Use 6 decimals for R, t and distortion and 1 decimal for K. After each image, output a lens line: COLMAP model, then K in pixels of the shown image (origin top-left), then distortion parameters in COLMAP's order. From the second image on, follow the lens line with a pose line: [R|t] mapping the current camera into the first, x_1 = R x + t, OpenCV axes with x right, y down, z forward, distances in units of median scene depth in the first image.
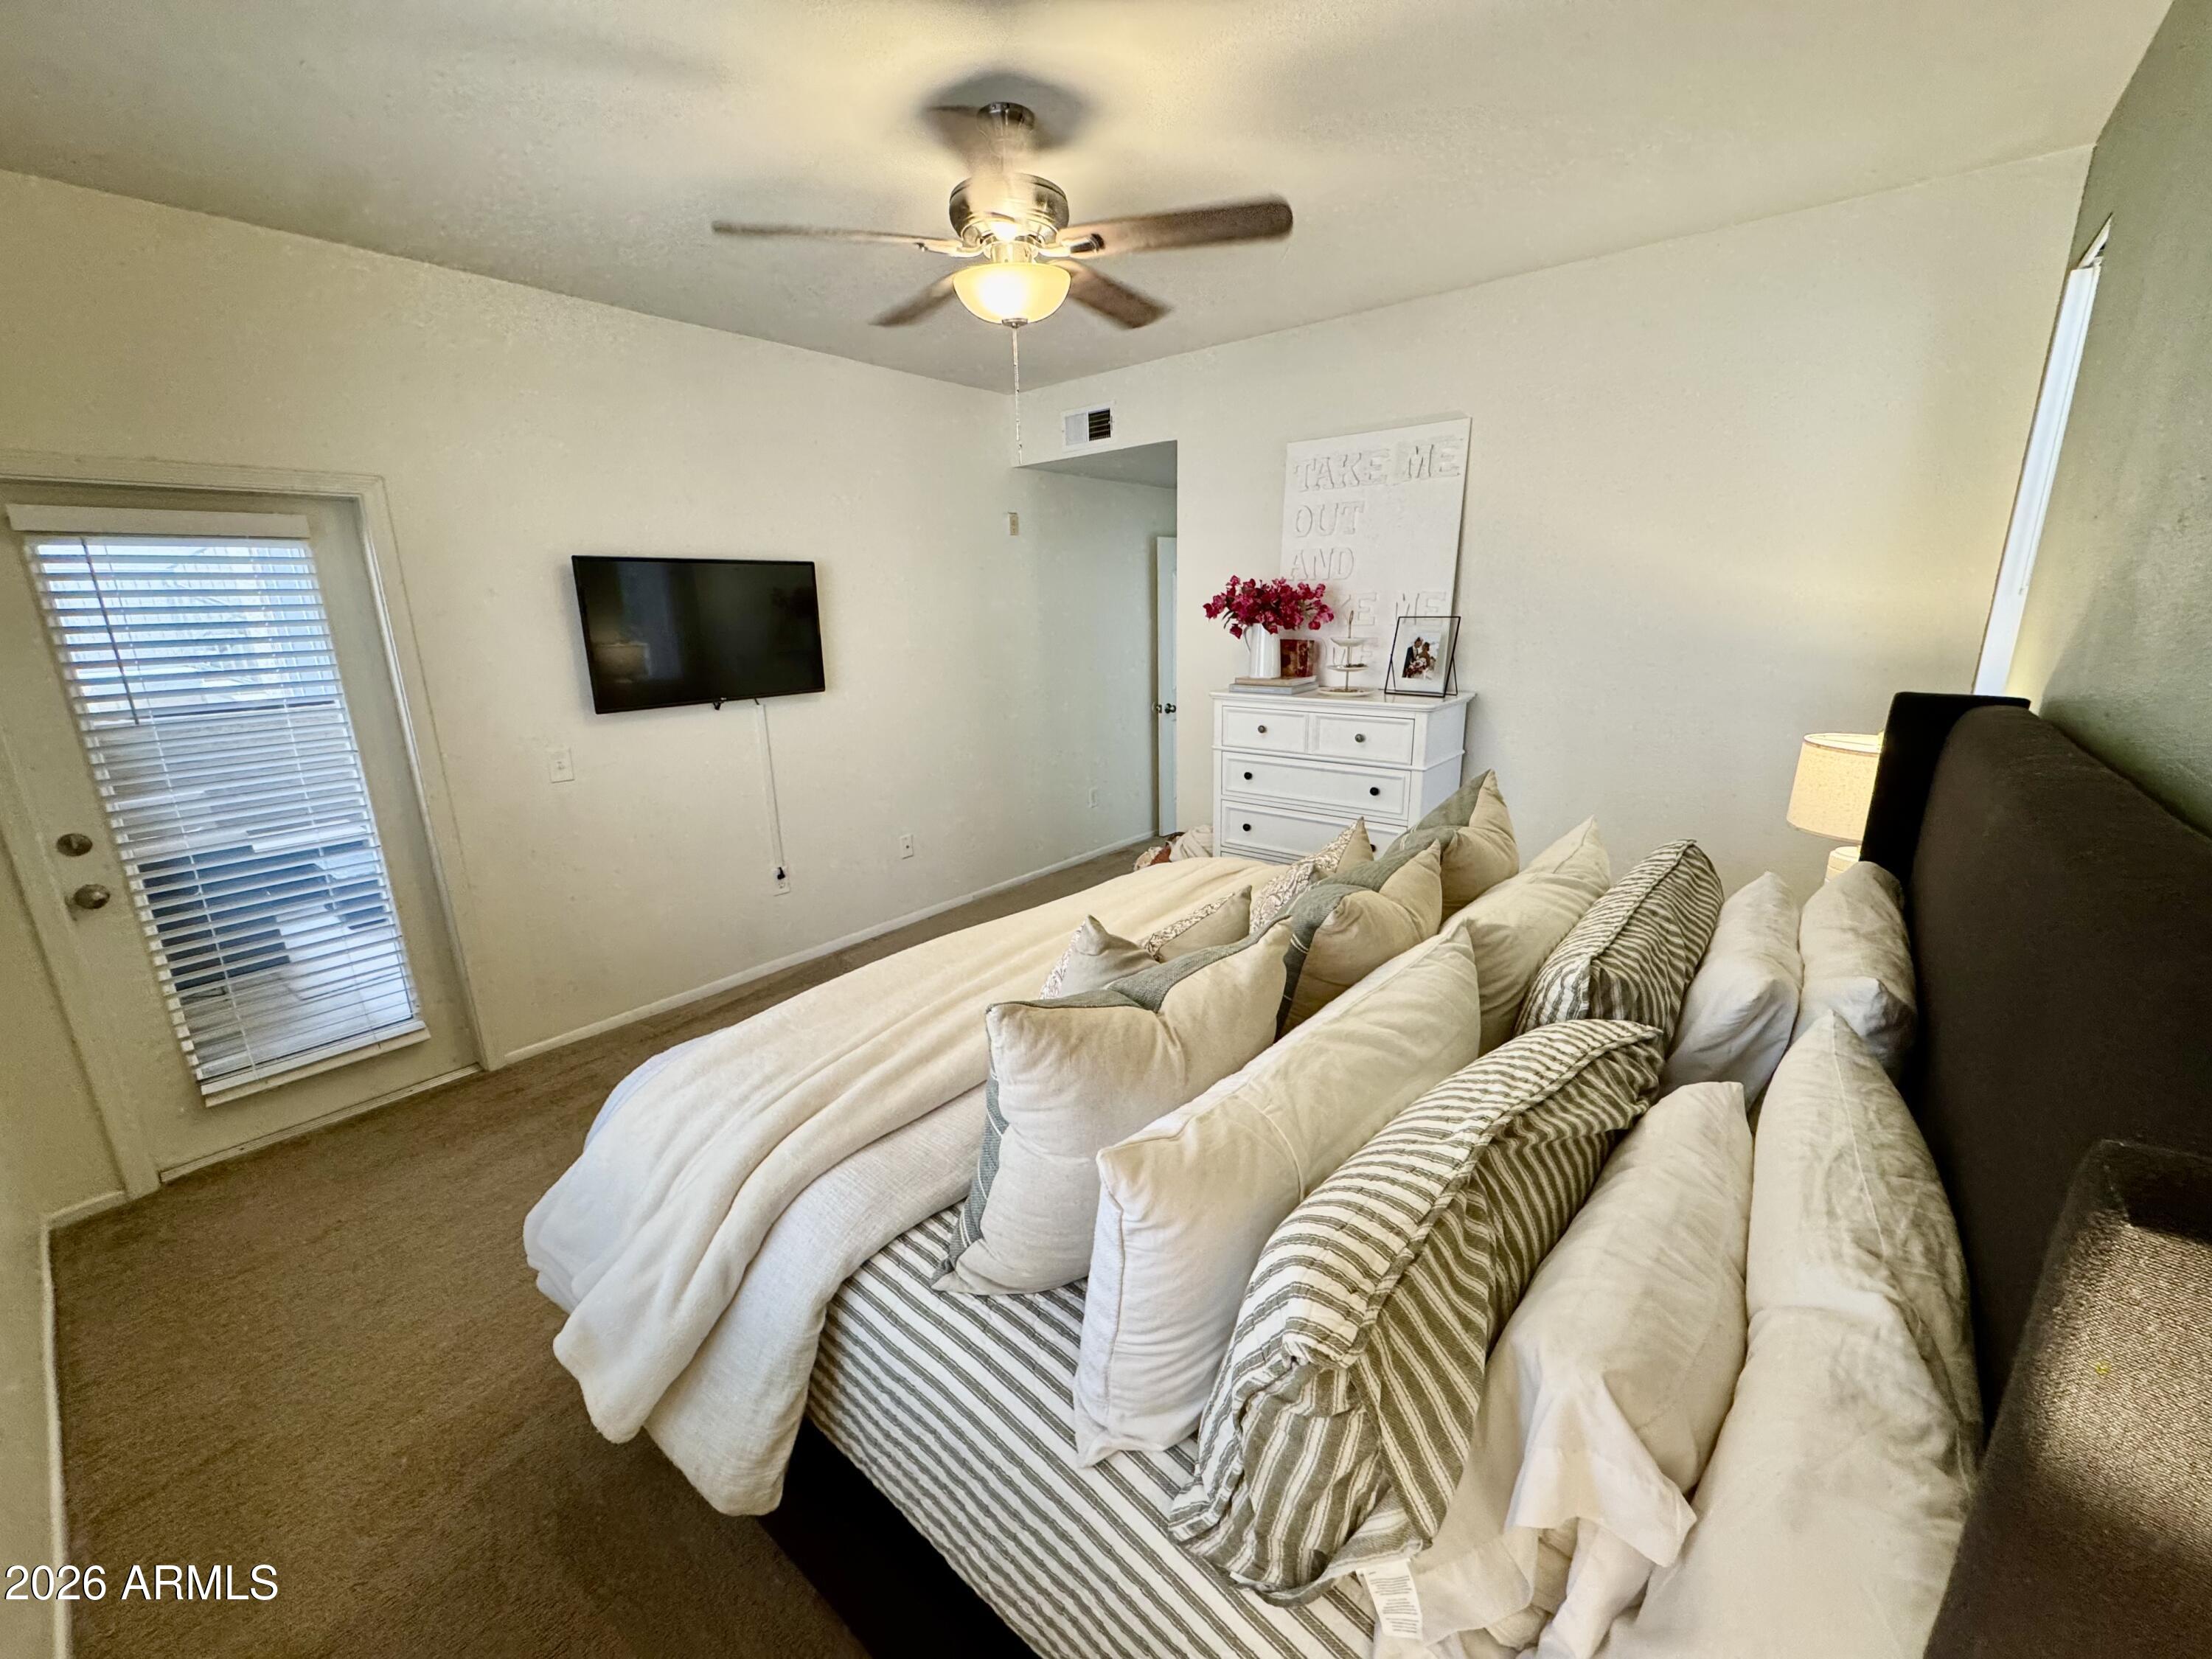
lens RADIAL K [[877.7, 0, 1106.0], [0, 877.7, 829.5], [0, 0, 1]] dist [-0.001962, -0.000184]
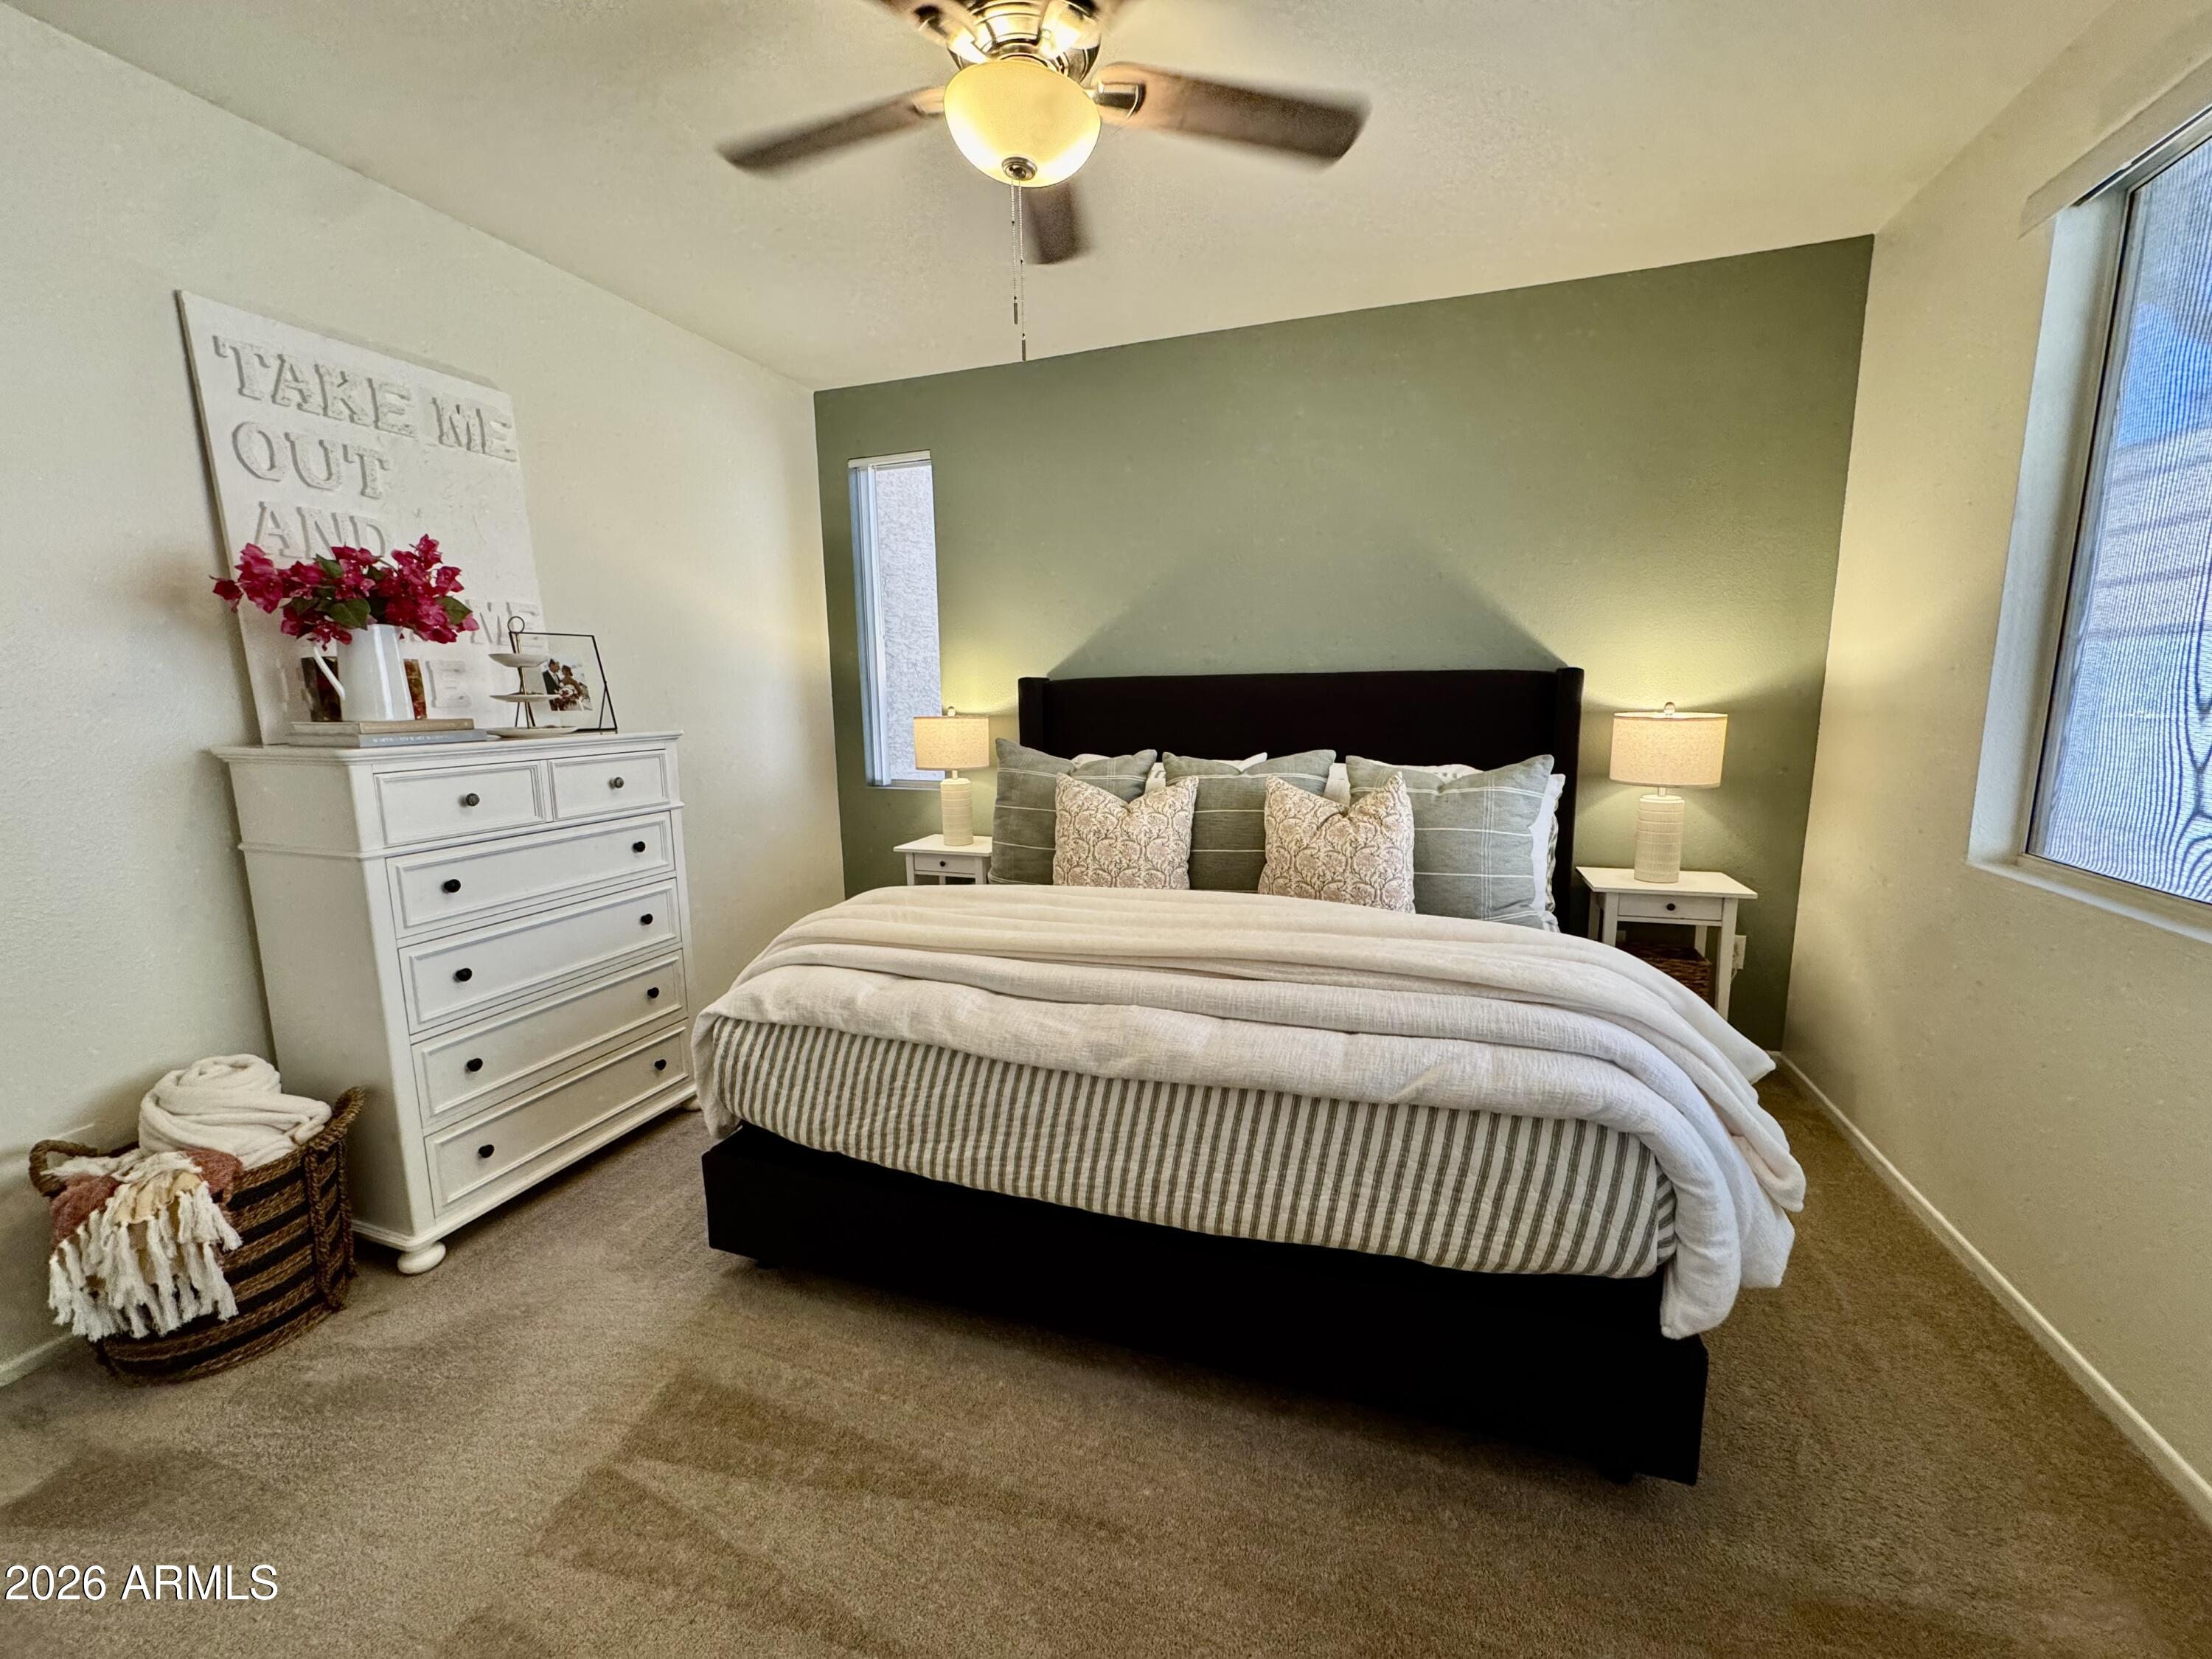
lens RADIAL K [[877.7, 0, 1106.0], [0, 877.7, 829.5], [0, 0, 1]] dist [-0.001962, -0.000184]
pose [[-0.343545, -0.127178, 0.930485, -0.561438], [0.254750, 0.941020, 0.222674, -0.124546], [-0.903924, 0.313540, -0.290884, 0.829447]]
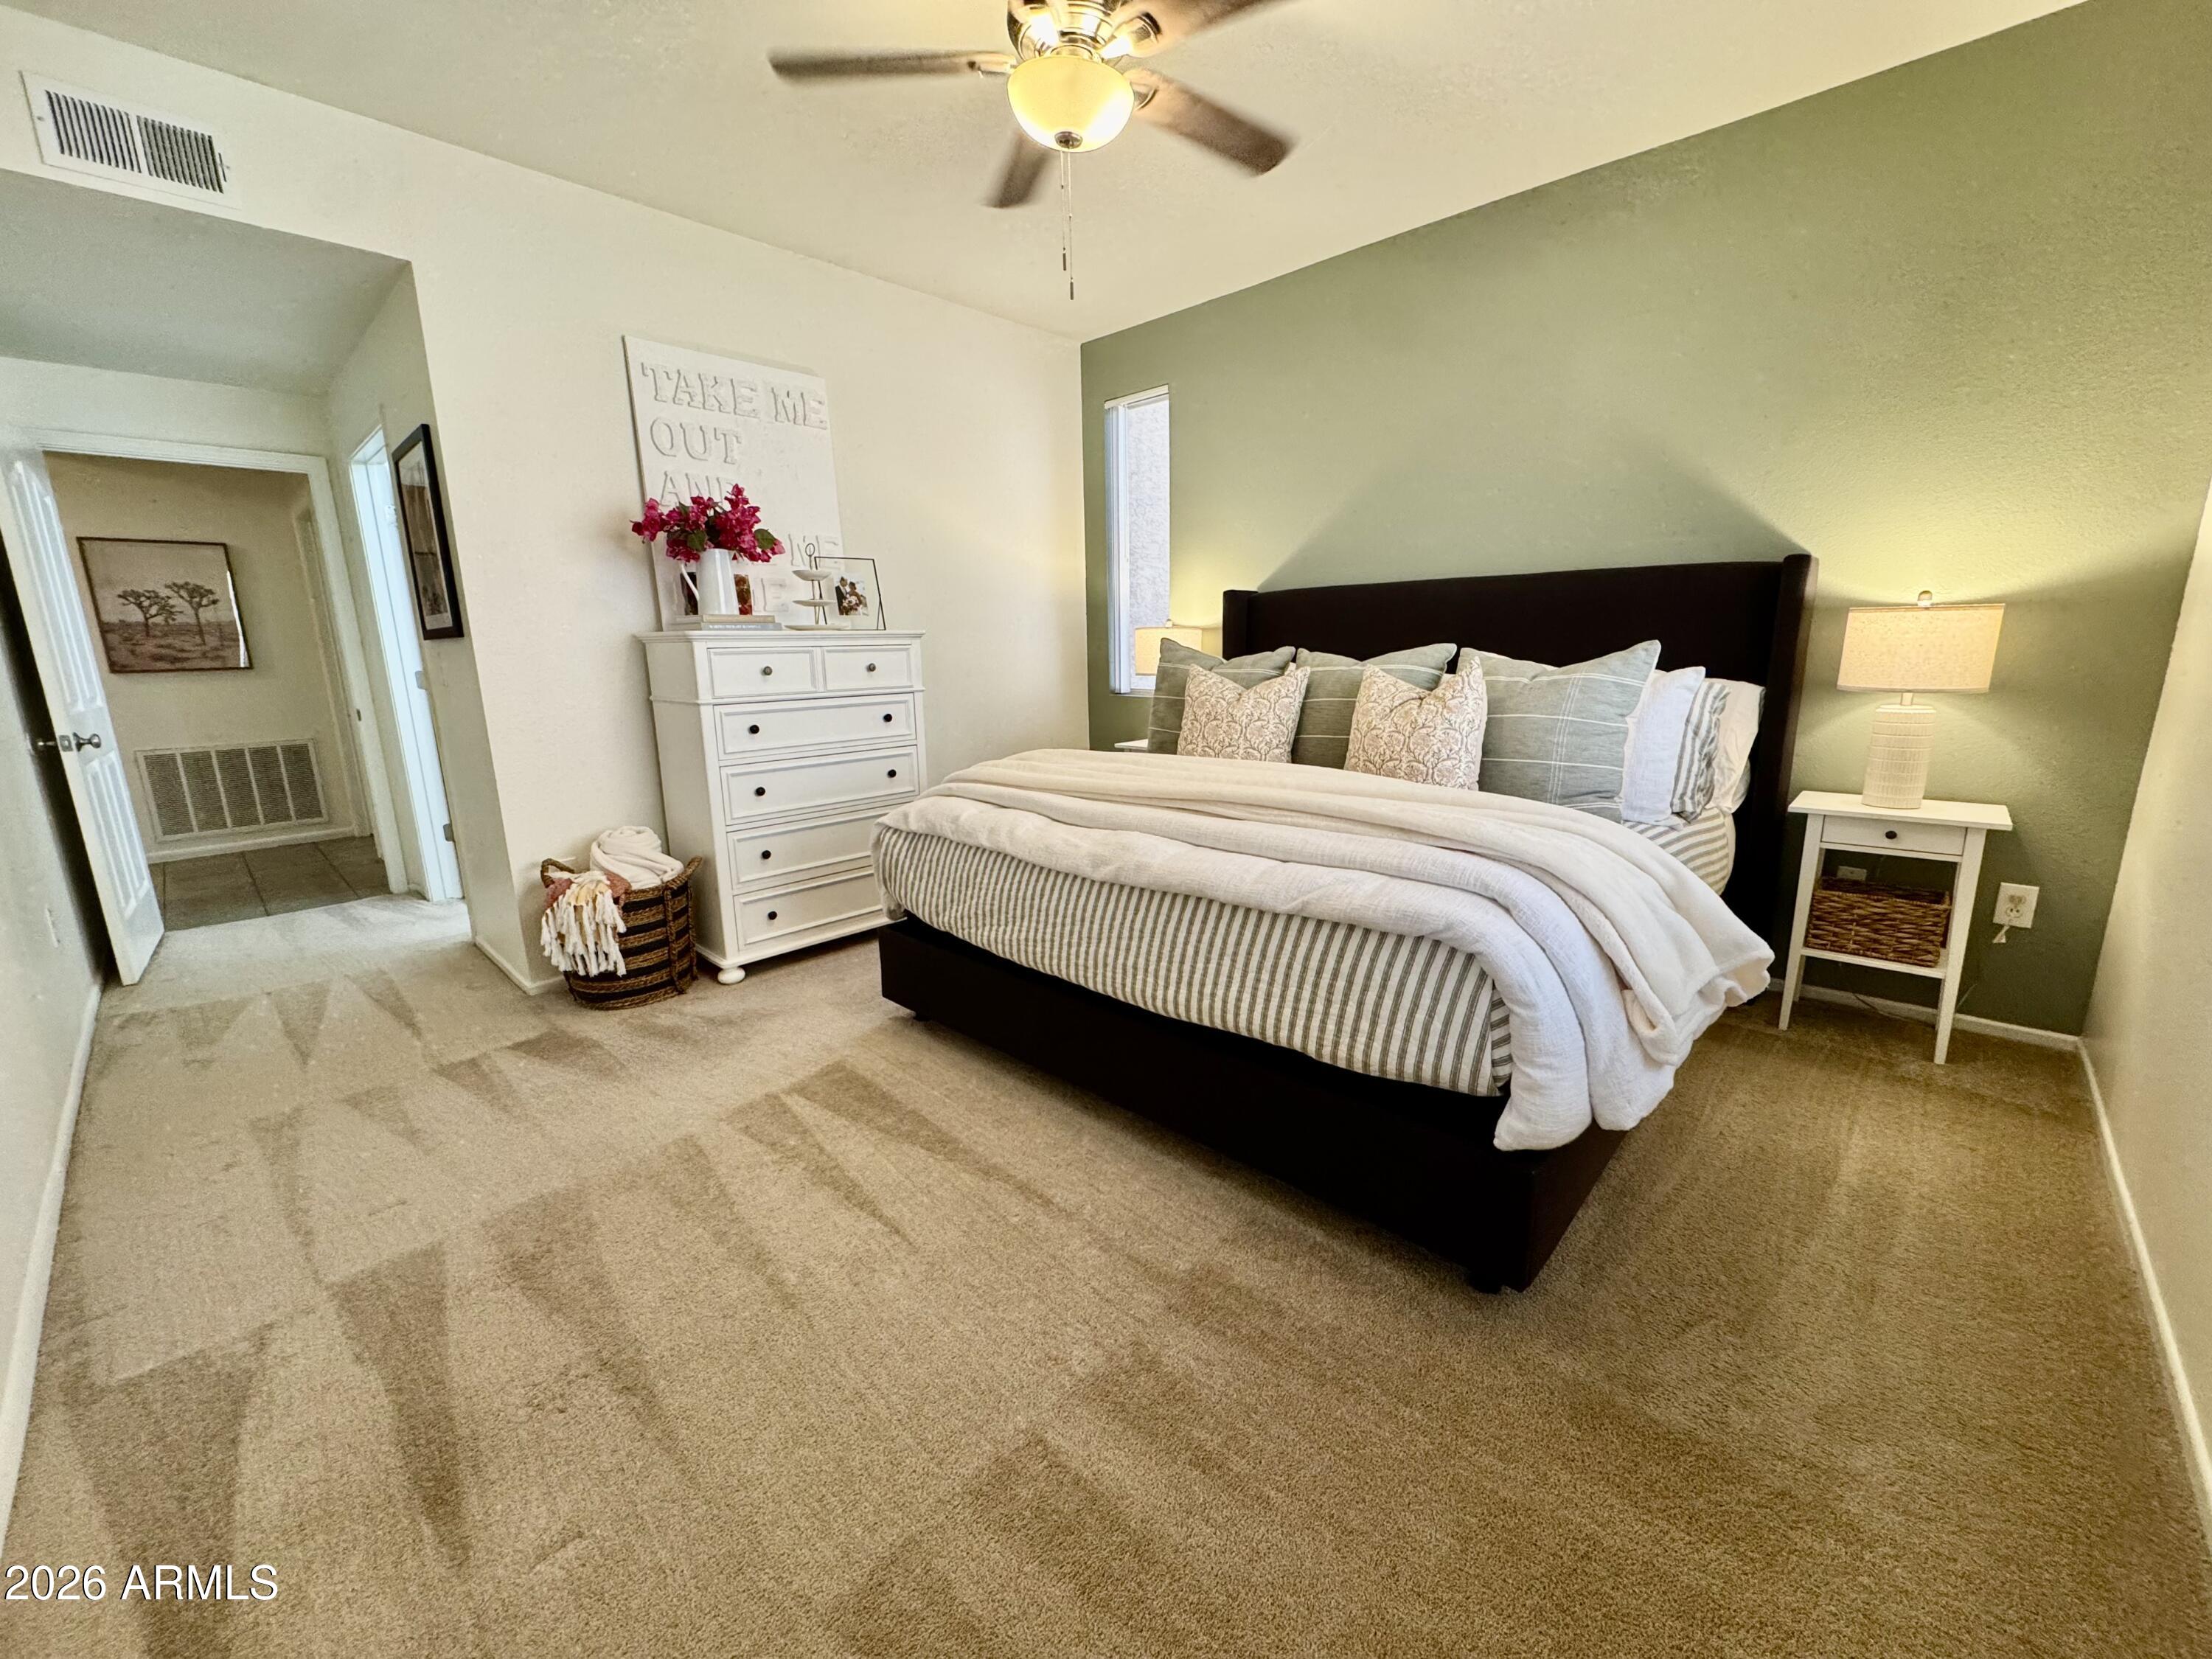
lens RADIAL K [[877.7, 0, 1106.0], [0, 877.7, 829.5], [0, 0, 1]] dist [-0.001962, -0.000184]
pose [[0.070864, -0.193266, 0.978584, -0.716678], [0.266543, 0.949045, 0.168131, -0.023126], [-0.961214, 0.248920, 0.118766, 0.645276]]
